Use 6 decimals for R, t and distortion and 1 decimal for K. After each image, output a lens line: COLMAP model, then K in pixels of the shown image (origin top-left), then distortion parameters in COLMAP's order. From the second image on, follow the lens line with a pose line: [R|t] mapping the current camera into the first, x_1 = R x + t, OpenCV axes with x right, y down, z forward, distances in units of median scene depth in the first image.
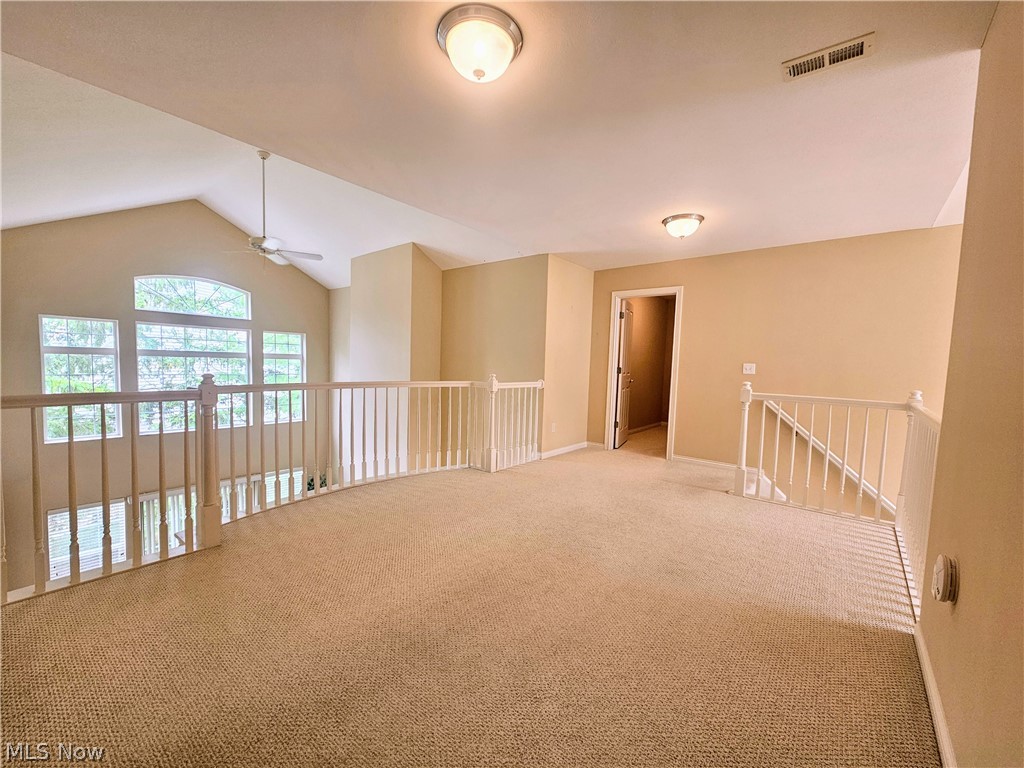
lens RADIAL K [[418.6, 0, 506.6], [0, 418.6, 388.8], [0, 0, 1]] dist [-0.008384, 0.004539]
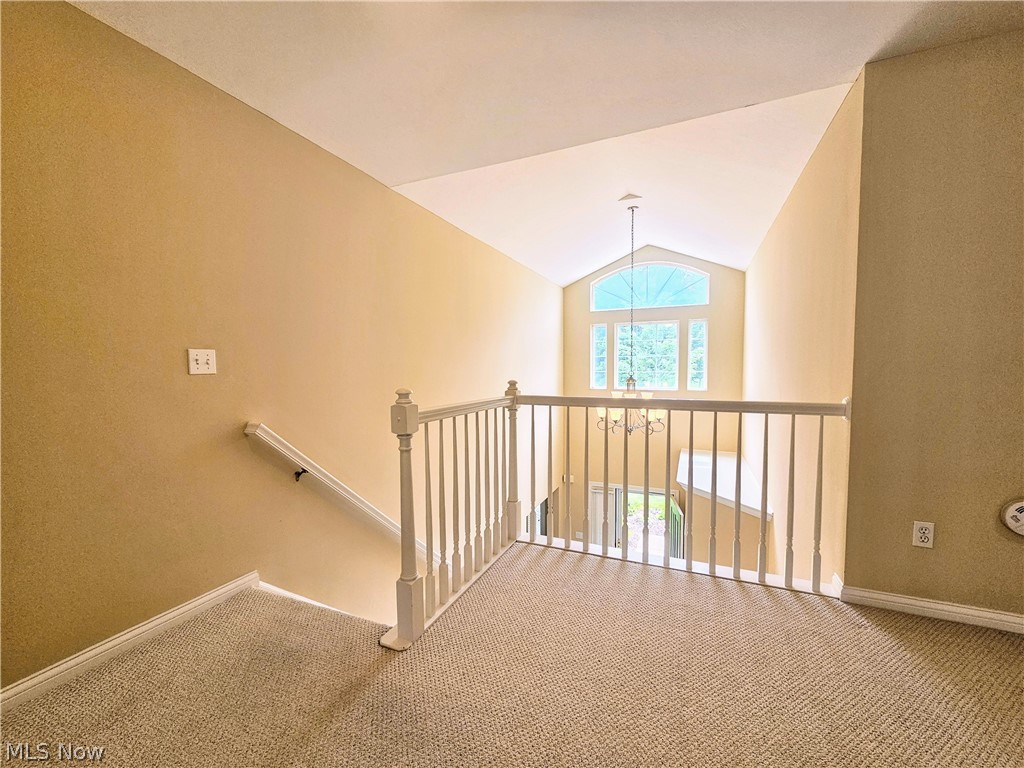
lens RADIAL K [[418.6, 0, 512.4], [0, 418.6, 393.1], [0, 0, 1]] dist [-0.008384, 0.004539]
pose [[-0.282353, -0.090324, 0.955049, 0.086877], [0.061541, 0.991801, 0.111994, -0.039511], [-0.957335, 0.090397, -0.274479, 0.739021]]
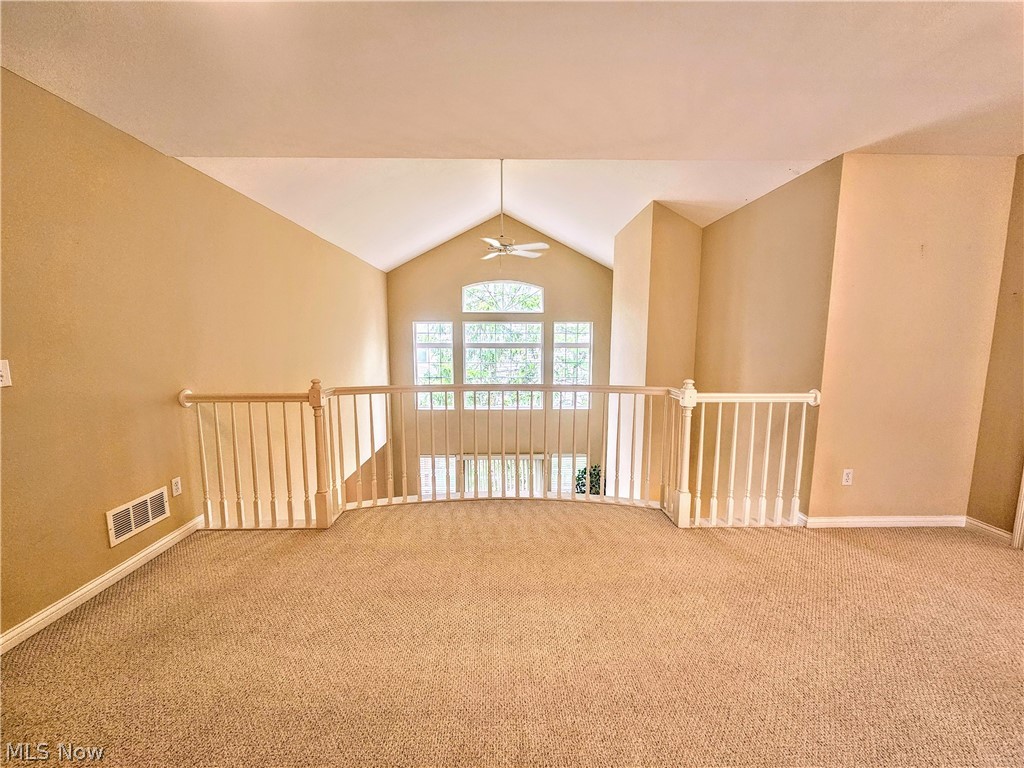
lens RADIAL K [[418.6, 0, 513.3], [0, 418.6, 385.8], [0, 0, 1]] dist [-0.008384, 0.004539]
pose [[0.650763, 0.060707, -0.756850, 0.242911], [-0.028036, 0.998040, 0.055947, -0.046623], [0.758763, -0.015189, 0.651189, 0.323221]]
